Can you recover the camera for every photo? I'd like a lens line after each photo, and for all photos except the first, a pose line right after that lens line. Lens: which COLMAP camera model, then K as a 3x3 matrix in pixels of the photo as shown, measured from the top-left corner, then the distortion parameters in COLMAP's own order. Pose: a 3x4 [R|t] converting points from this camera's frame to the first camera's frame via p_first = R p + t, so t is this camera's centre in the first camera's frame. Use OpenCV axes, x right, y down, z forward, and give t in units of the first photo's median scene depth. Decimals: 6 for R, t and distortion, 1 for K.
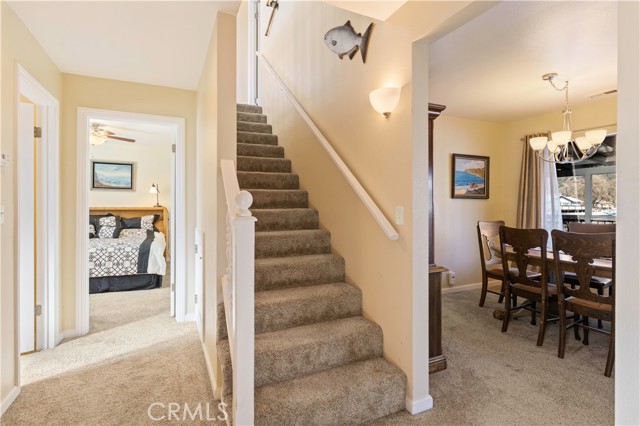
lens RADIAL K [[324.4, 0, 323.4], [0, 324.4, 207.1], [0, 0, 1]] dist [-0.001097, 0.000750]
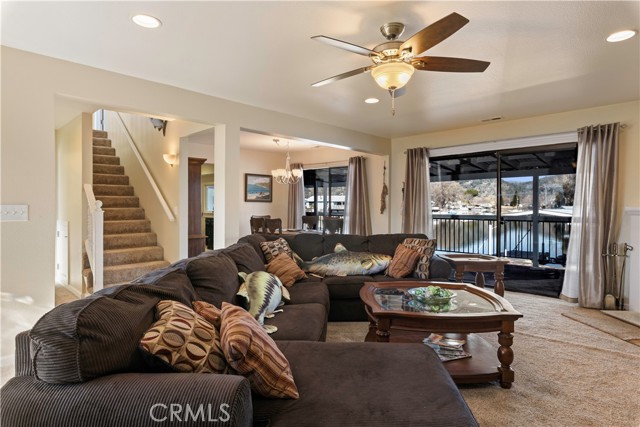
lens RADIAL K [[359.3, 0, 320.0], [0, 359.3, 213.5], [0, 0, 1]] dist [0.001849, 0.000196]
pose [[0.942153, -0.001468, 0.335181, 0.239782], [-0.005212, 0.999805, 0.019029, -0.007163], [-0.335144, -0.019675, 0.941961, -1.198972]]
